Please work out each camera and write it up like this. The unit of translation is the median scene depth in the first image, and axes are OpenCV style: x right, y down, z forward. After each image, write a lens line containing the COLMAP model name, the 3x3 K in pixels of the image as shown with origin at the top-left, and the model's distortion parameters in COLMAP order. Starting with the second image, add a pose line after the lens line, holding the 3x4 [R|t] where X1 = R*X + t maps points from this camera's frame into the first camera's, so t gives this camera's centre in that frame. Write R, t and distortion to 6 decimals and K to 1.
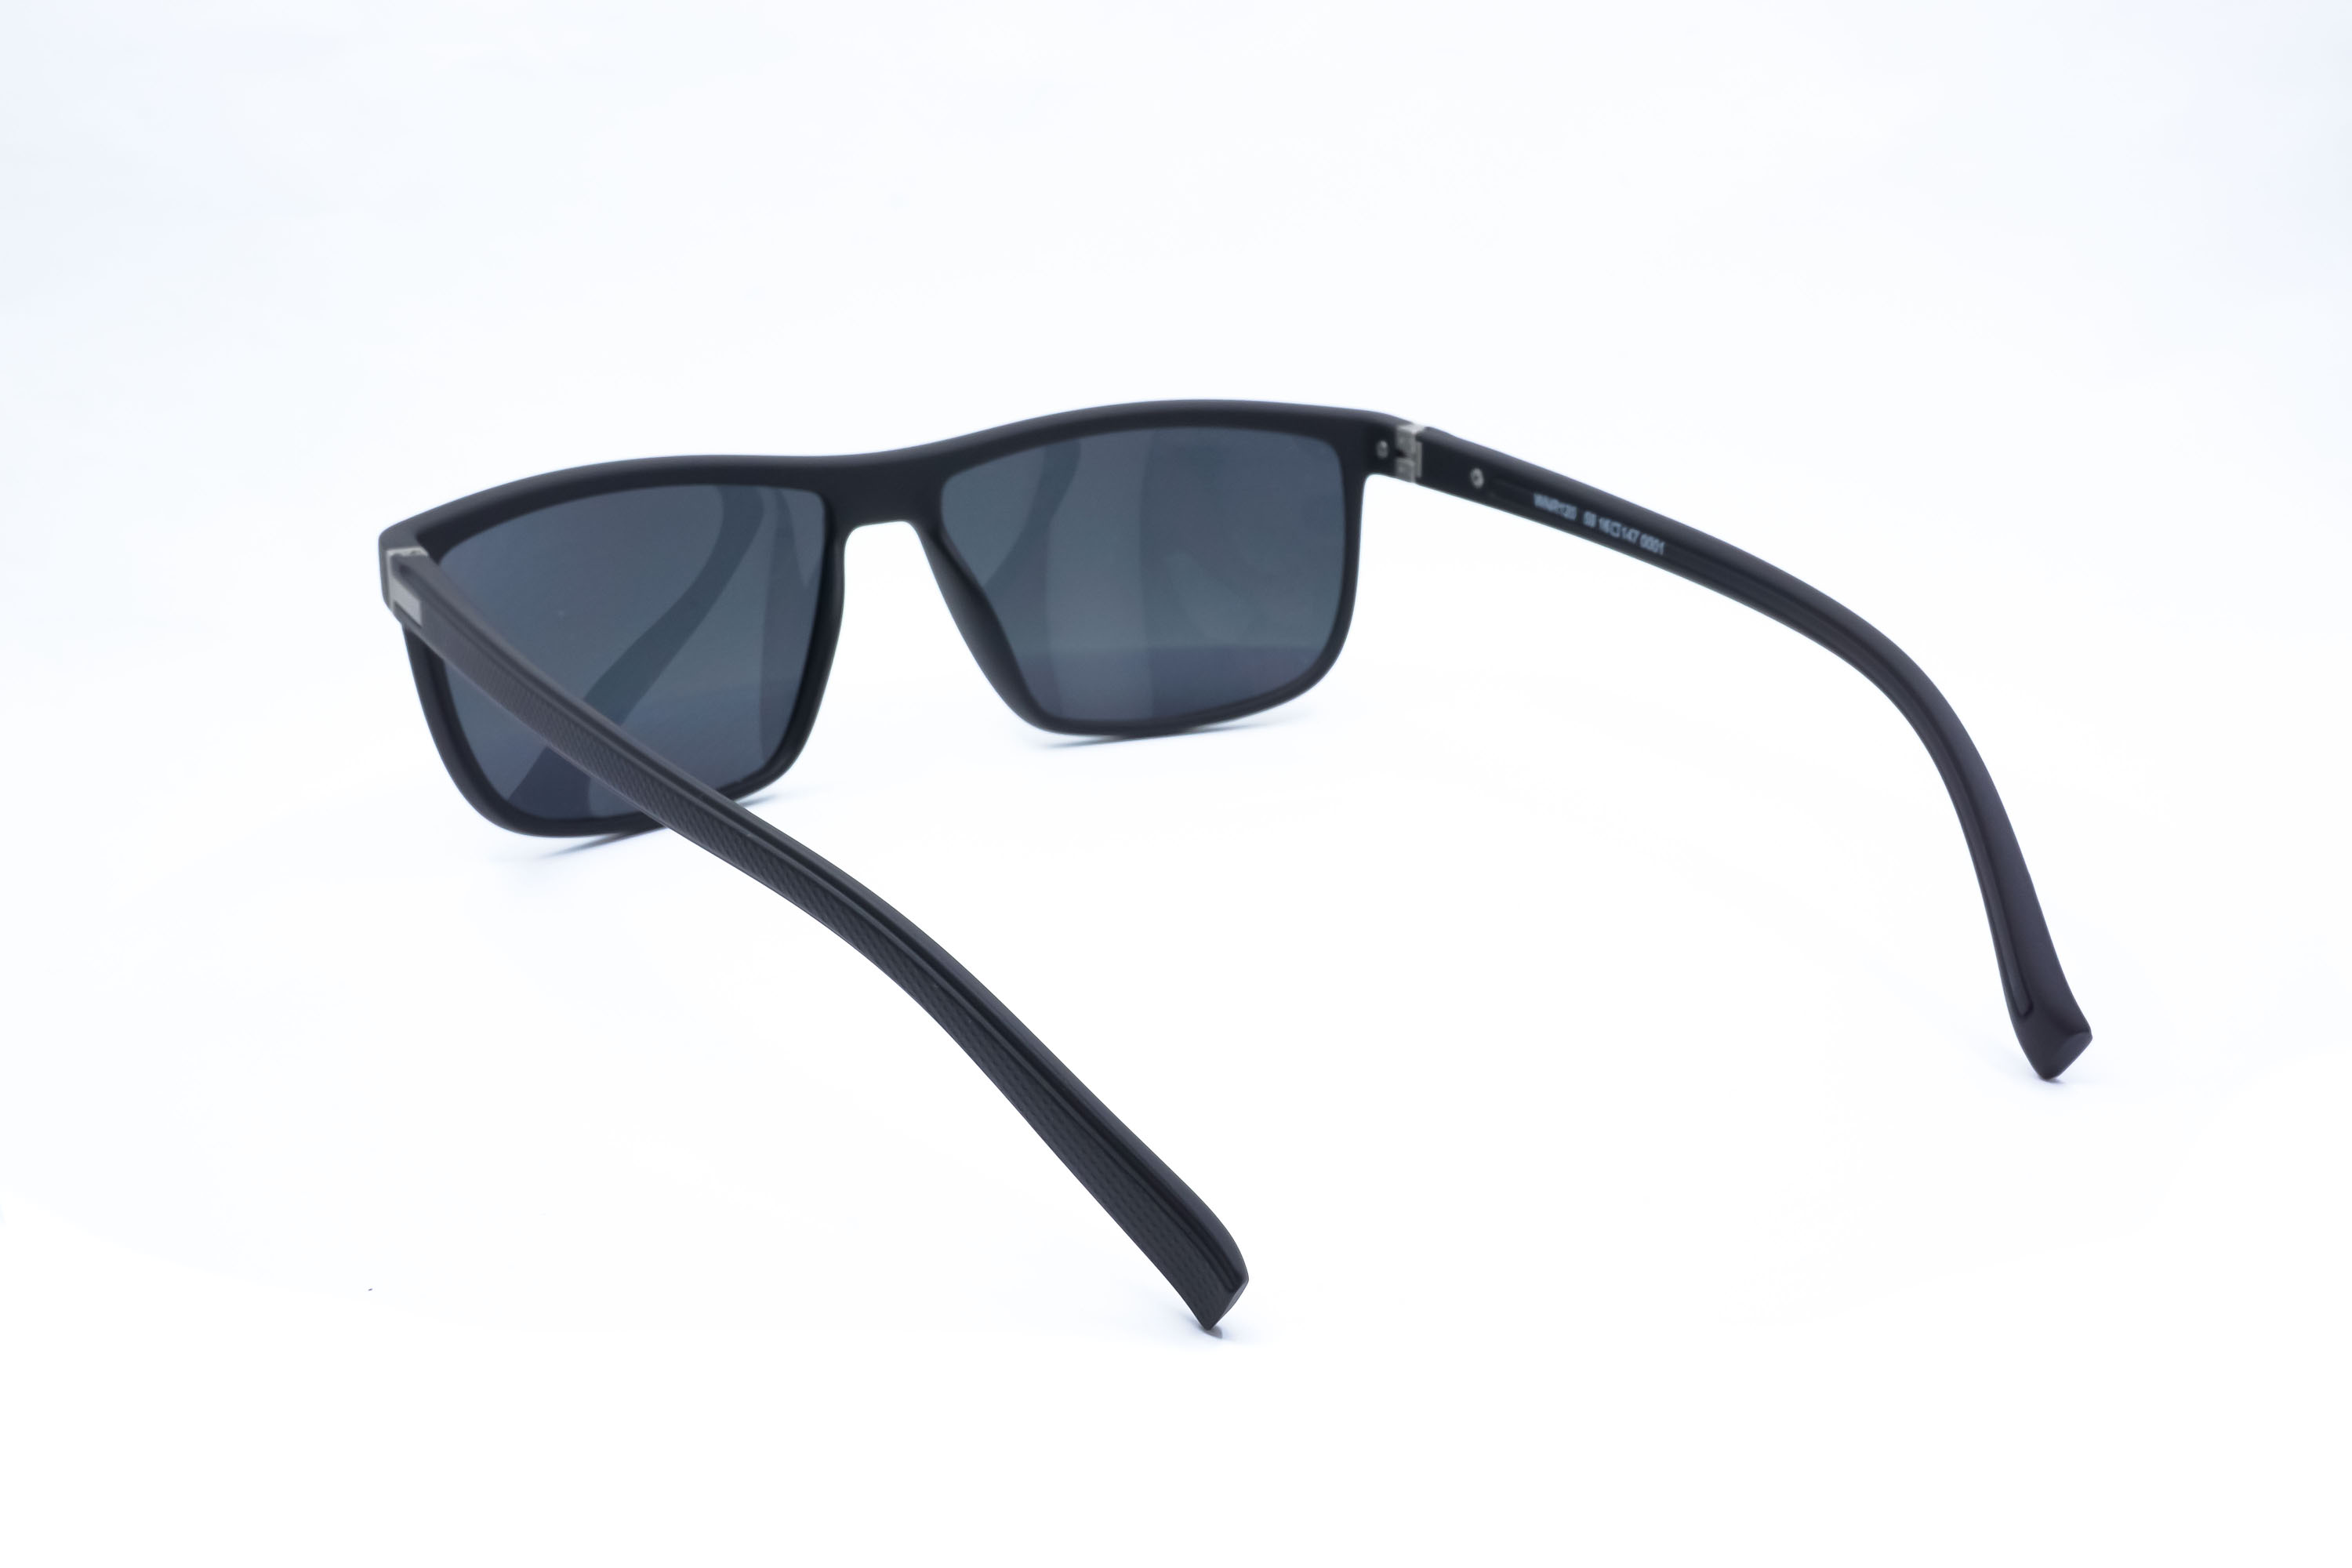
lens RADIAL K [[2557.8, 0, 1171.1], [0, 2557.8, 771.6], [0, 0, 1]] dist [0.019104, 0.000000]
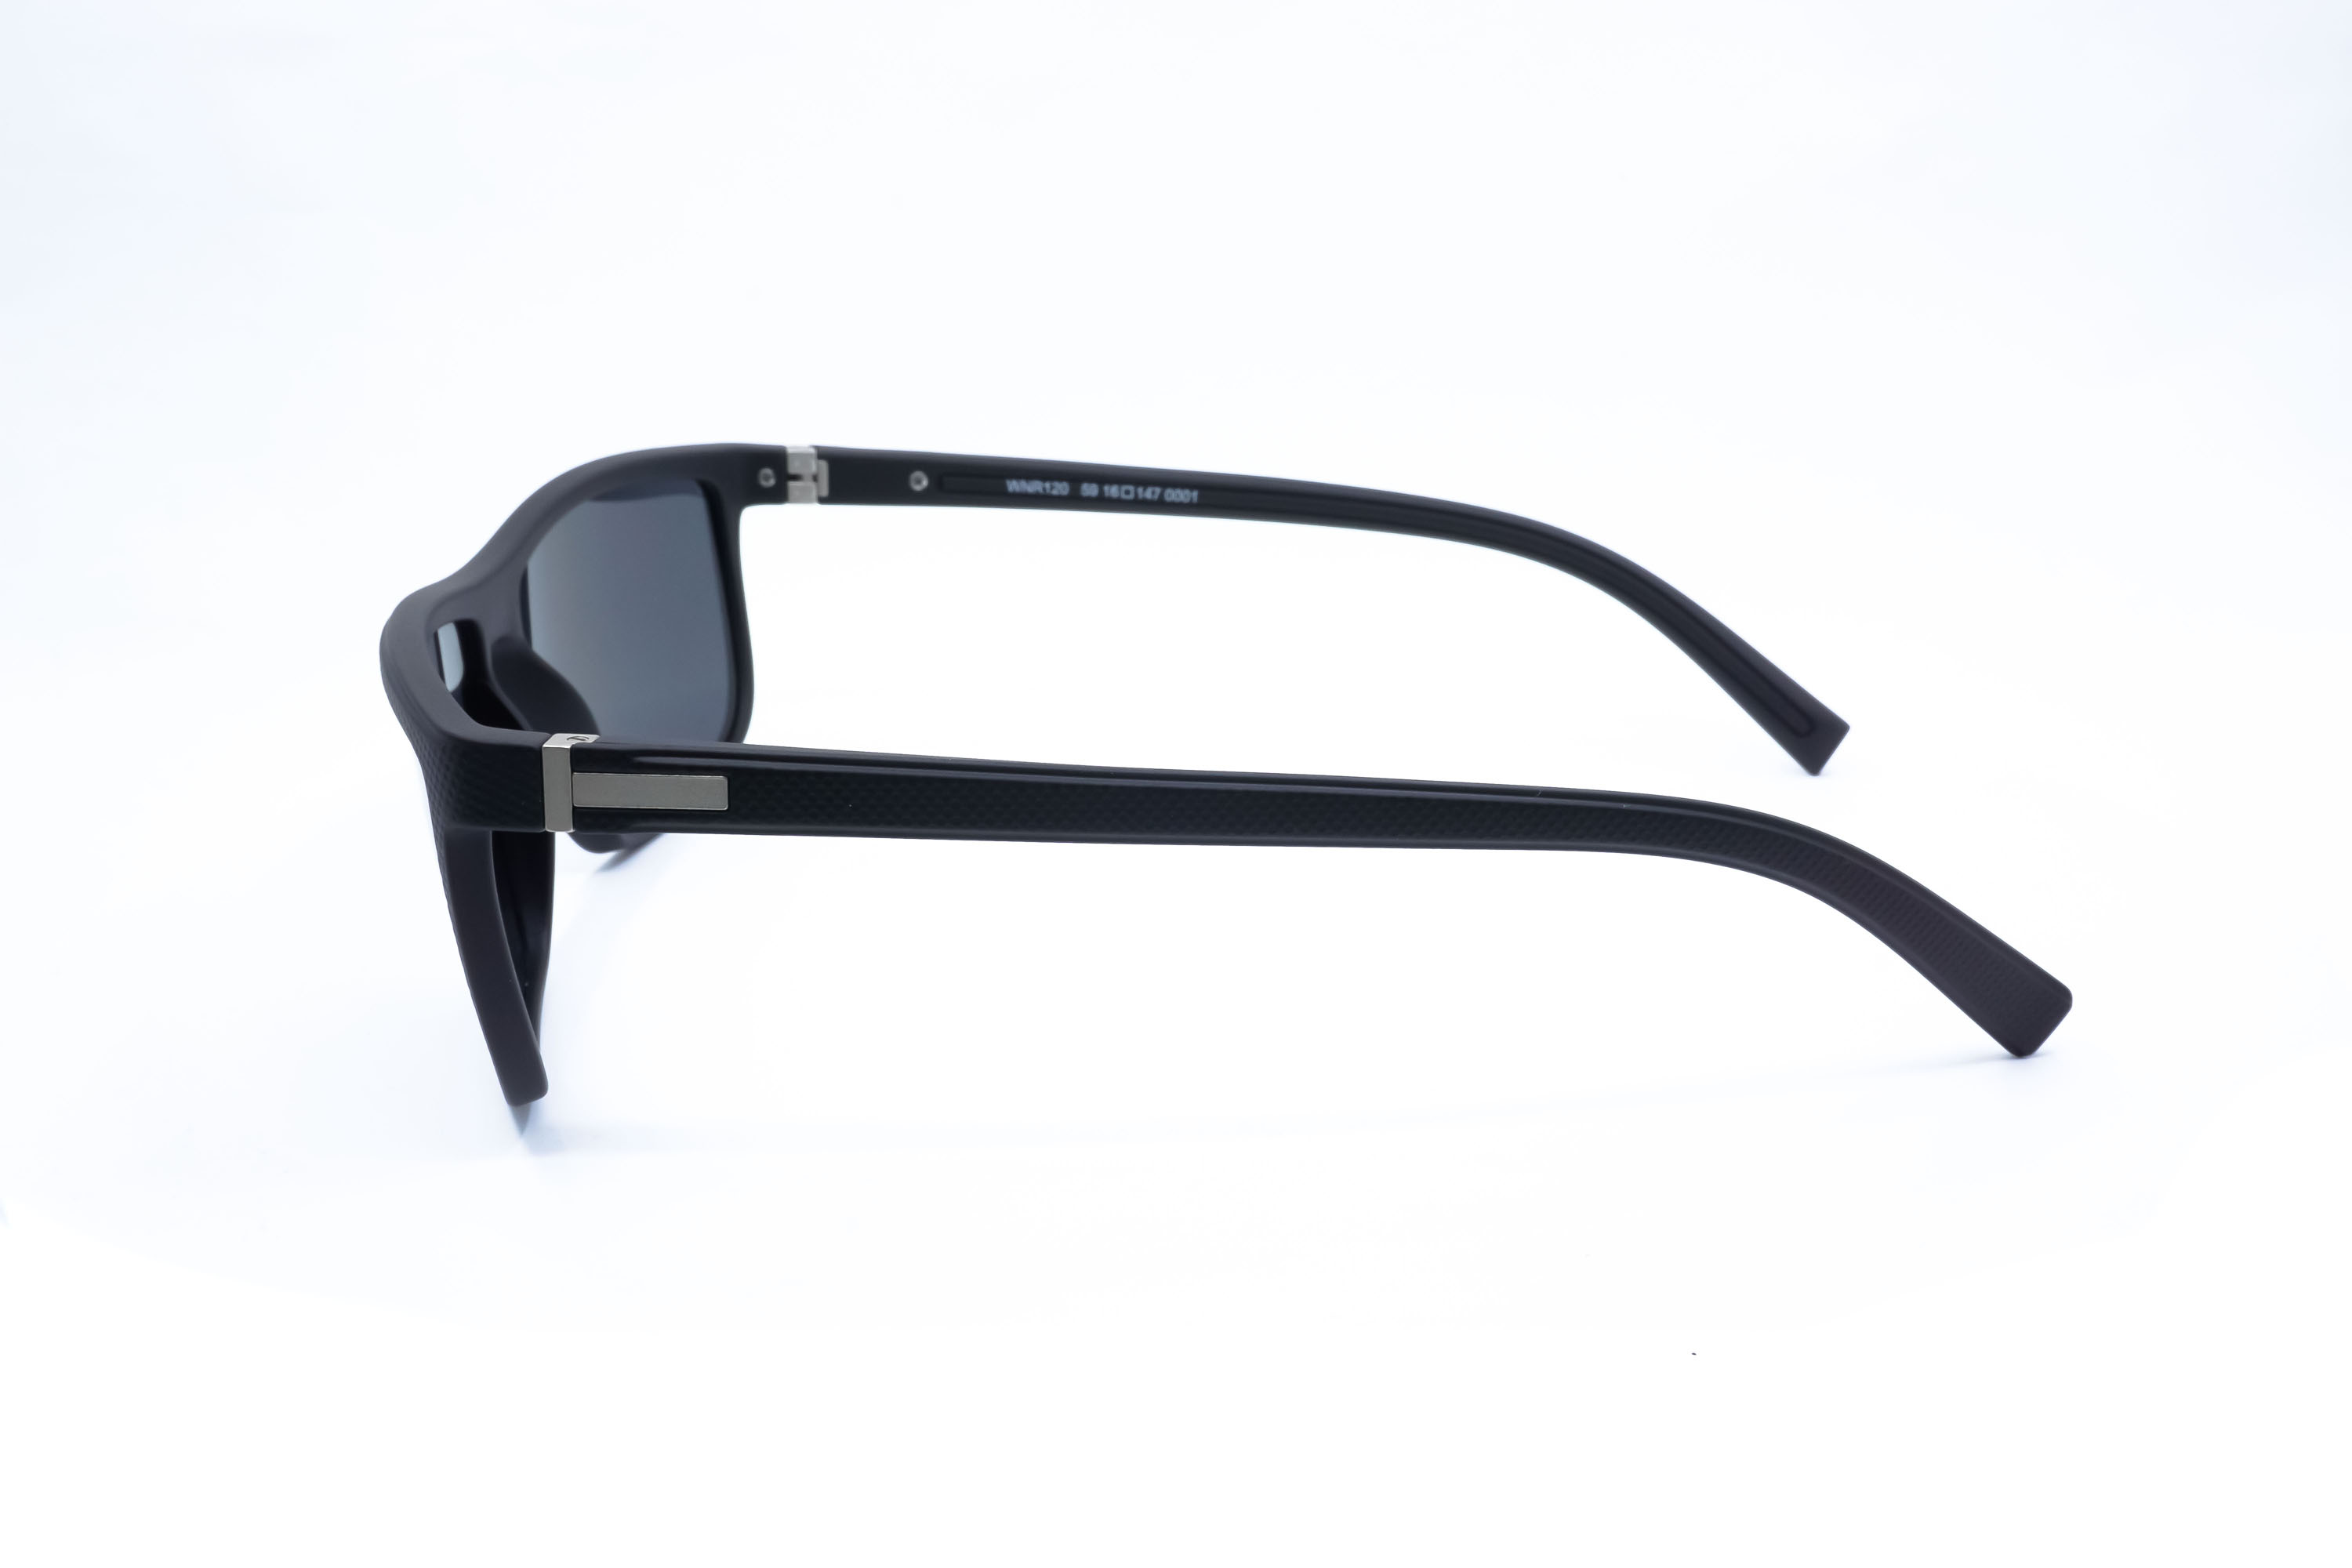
lens RADIAL K [[2557.8, 0, 1191.6], [0, 2557.8, 780.0], [0, 0, 1]] dist [0.019104, 0.000000]
pose [[0.495715, -0.248710, 0.832112, -0.696783], [0.266566, 0.955443, 0.126771, -0.101345], [-0.826565, 0.158970, 0.539925, 0.384814]]
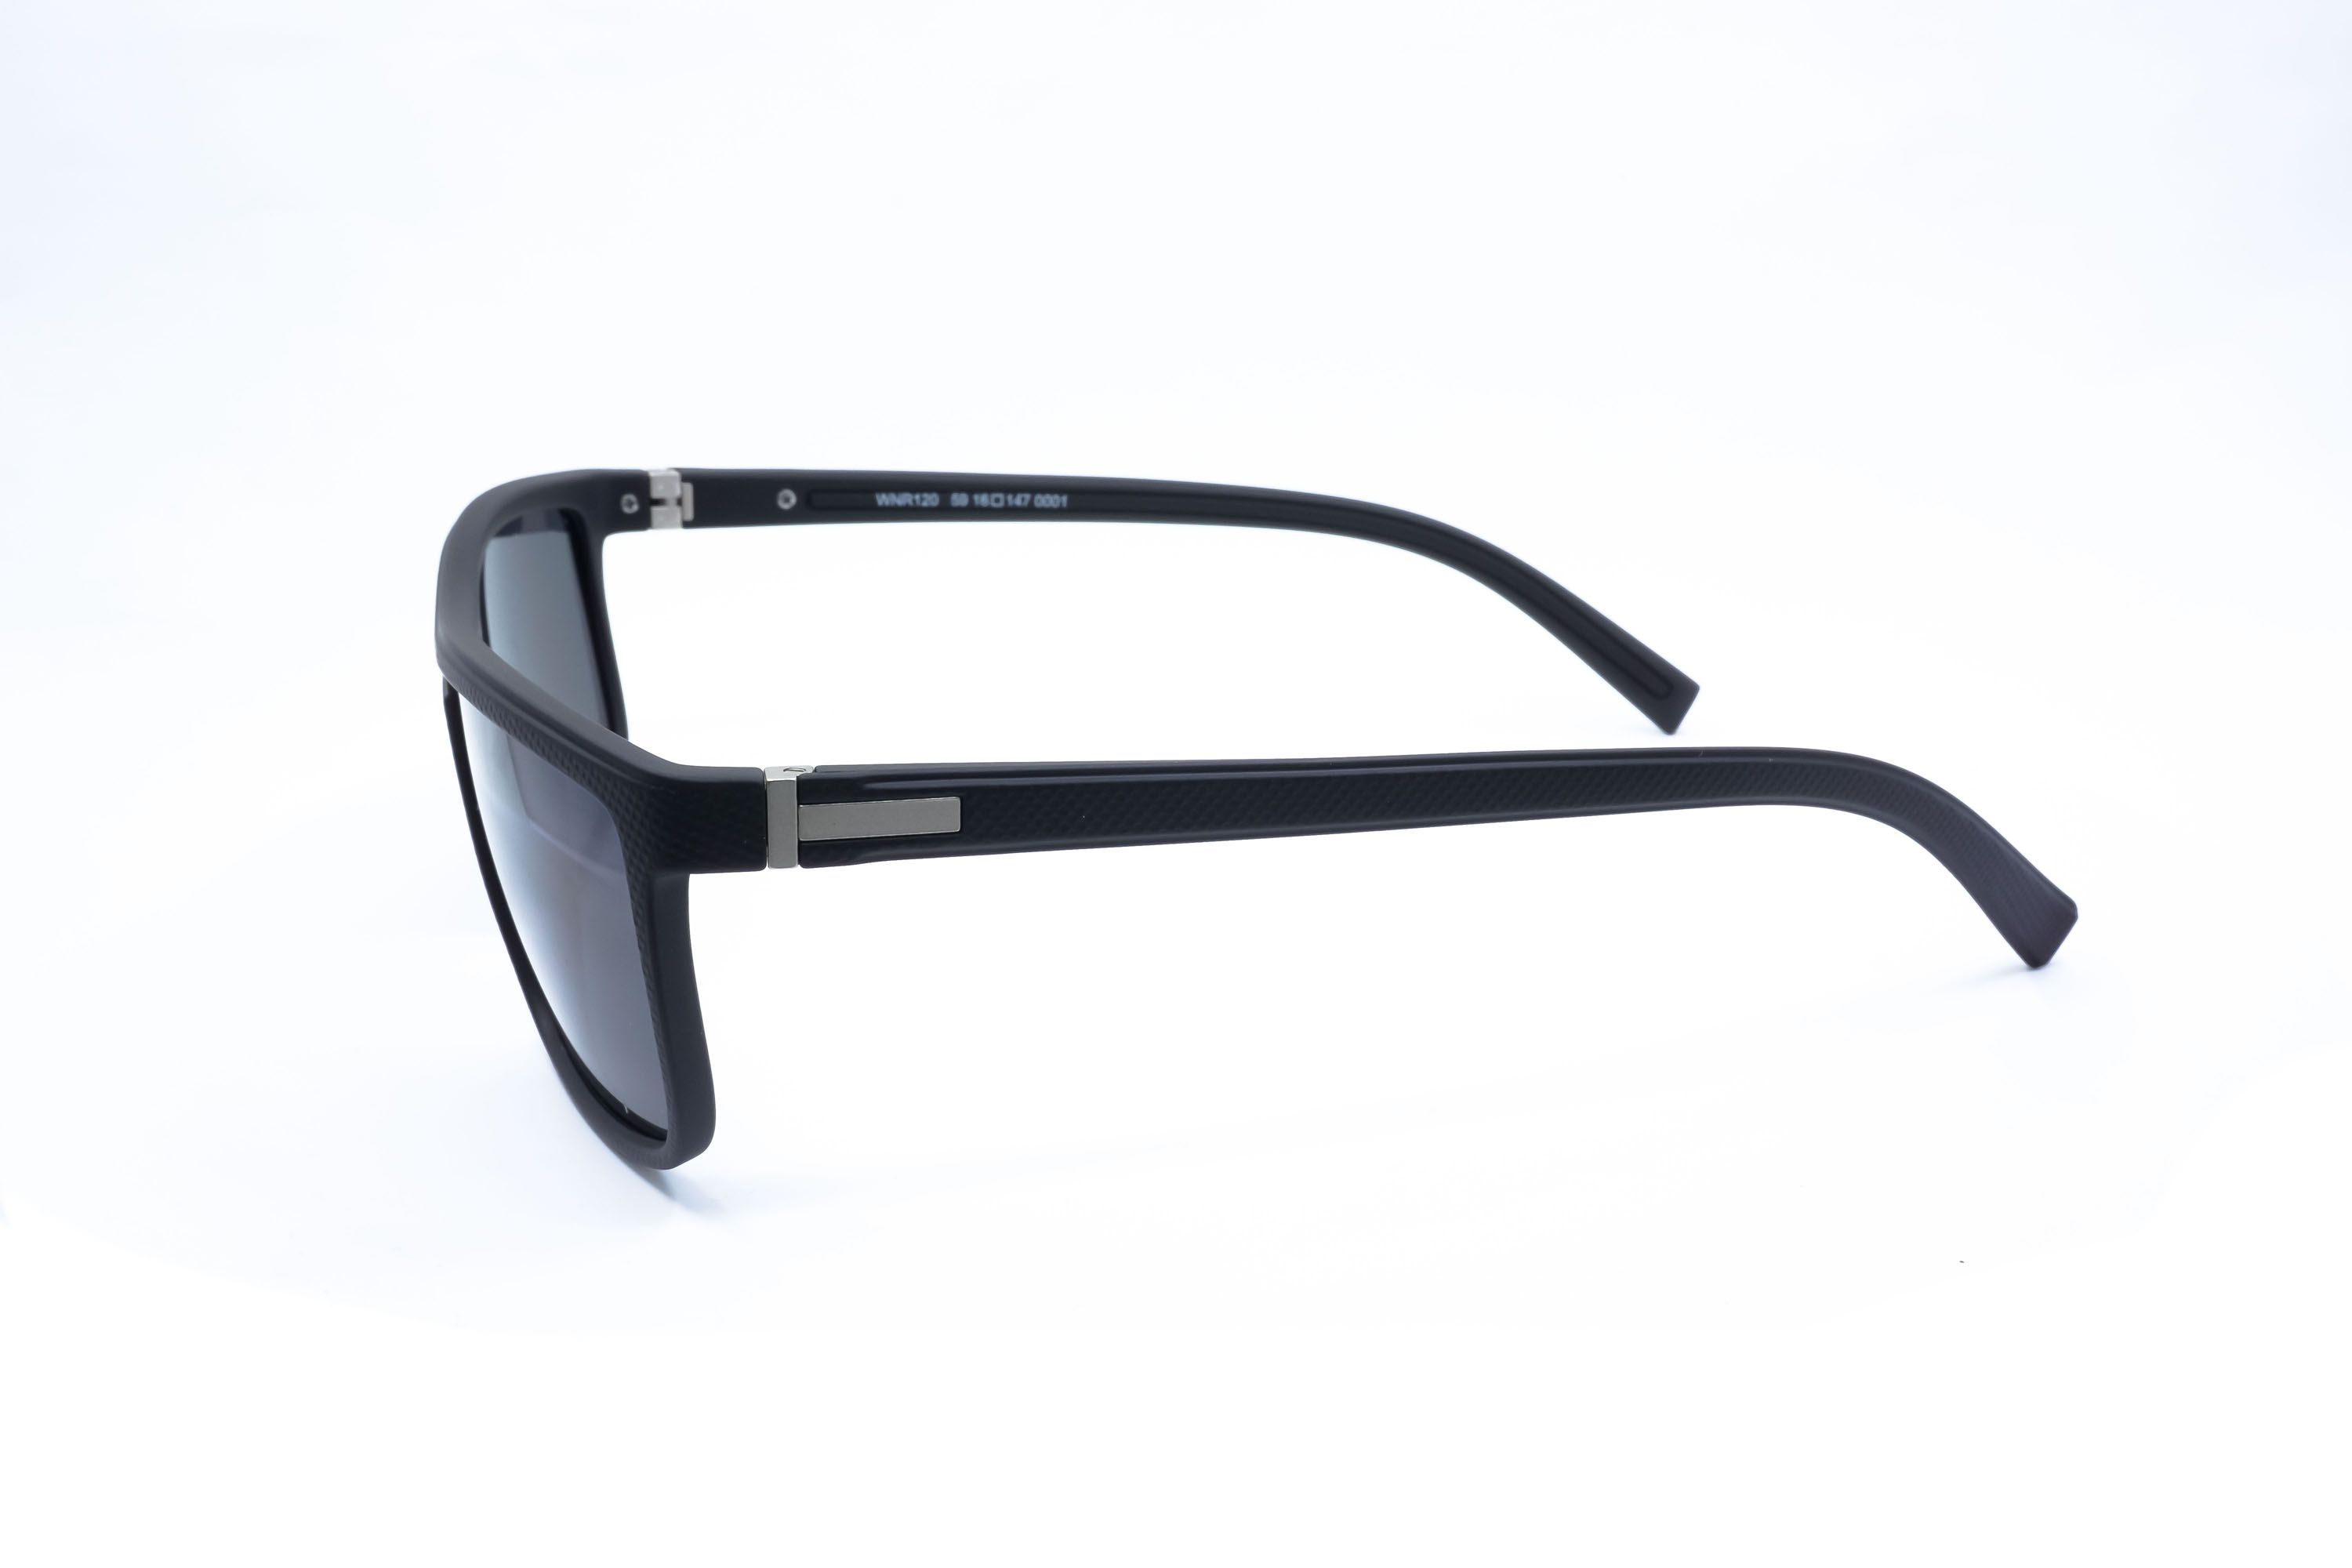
lens RADIAL K [[2557.8, 0, 1182.1], [0, 2557.8, 780.9], [0, 0, 1]] dist [0.019104, 0.000000]
pose [[0.256484, -0.274577, 0.926727, -0.780837], [0.301459, 0.933698, 0.193209, -0.157886], [-0.918335, 0.229815, 0.322253, 0.569703]]
